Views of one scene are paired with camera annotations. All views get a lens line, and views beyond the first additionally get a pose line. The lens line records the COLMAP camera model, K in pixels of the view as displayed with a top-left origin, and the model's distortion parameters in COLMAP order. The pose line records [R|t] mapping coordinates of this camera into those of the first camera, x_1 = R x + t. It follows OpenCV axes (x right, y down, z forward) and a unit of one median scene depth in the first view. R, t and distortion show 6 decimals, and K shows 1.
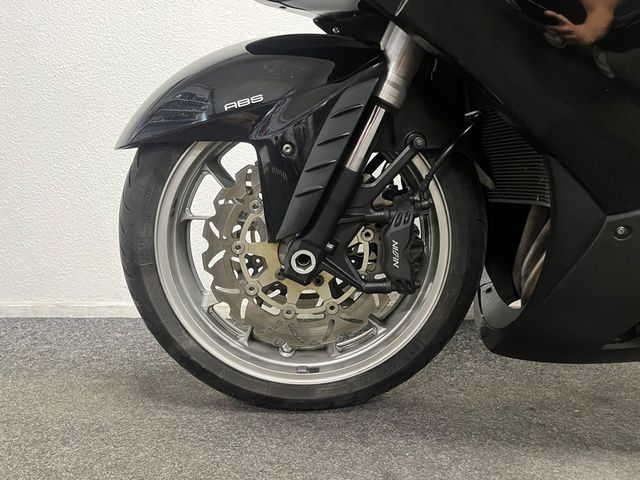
lens RADIAL K [[483.1, 0, 320.0], [0, 483.1, 240.0], [0, 0, 1]] dist [0.069695, -0.095136]
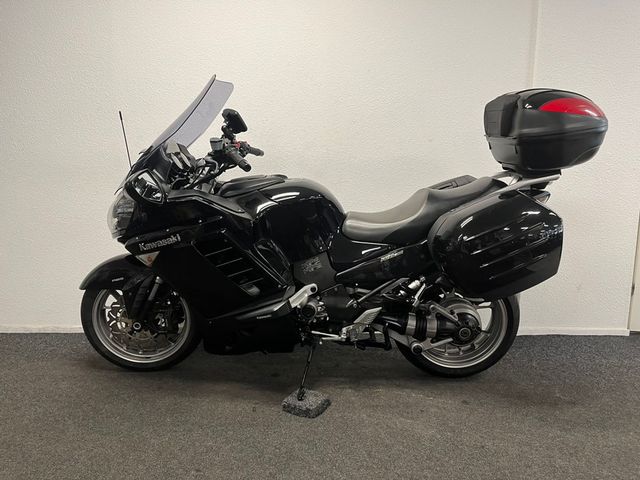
lens RADIAL K [[483.1, 0, 320.0], [0, 483.1, 240.0], [0, 0, 1]] dist [0.069695, -0.095136]
pose [[0.999252, 0.008694, 0.037668, 0.921436], [-0.009857, 0.999477, 0.030785, -0.558735], [-0.037380, -0.031133, 0.998816, -2.006342]]
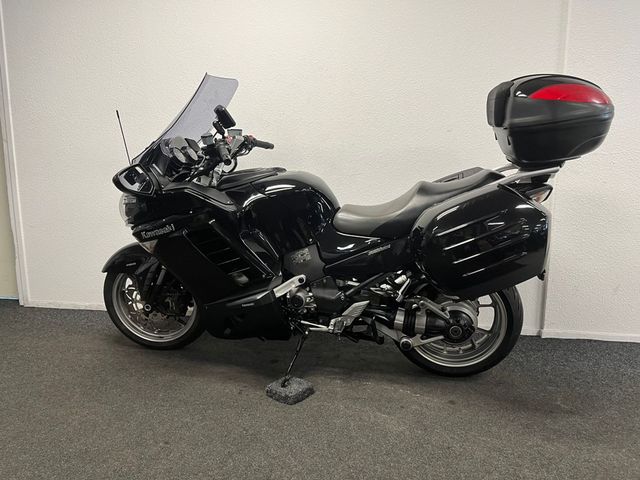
lens RADIAL K [[483.1, 0, 320.0], [0, 483.1, 240.0], [0, 0, 1]] dist [0.069695, -0.095136]
pose [[0.989216, 0.031391, -0.143058, 1.476319], [-0.023738, 0.998210, 0.054895, -0.583309], [0.144526, -0.050907, 0.988191, -2.017278]]
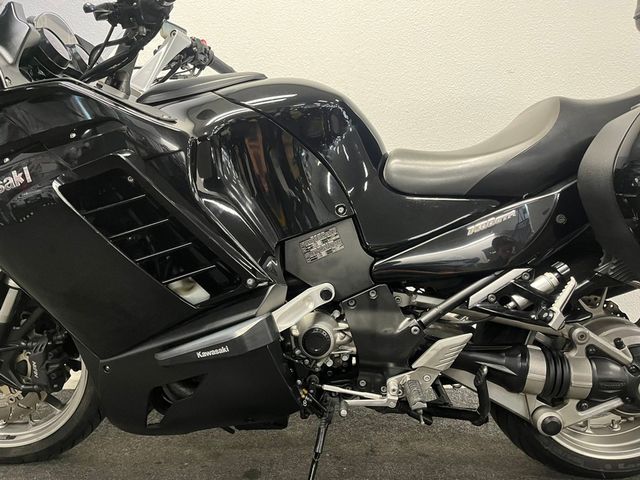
lens RADIAL K [[483.1, 0, 320.0], [0, 483.1, 240.0], [0, 0, 1]] dist [0.069695, -0.095136]
pose [[0.999882, 0.003335, 0.014971, 0.952351], [-0.002296, 0.997625, -0.068846, -0.258116], [-0.015165, 0.068804, 0.997515, -0.612969]]
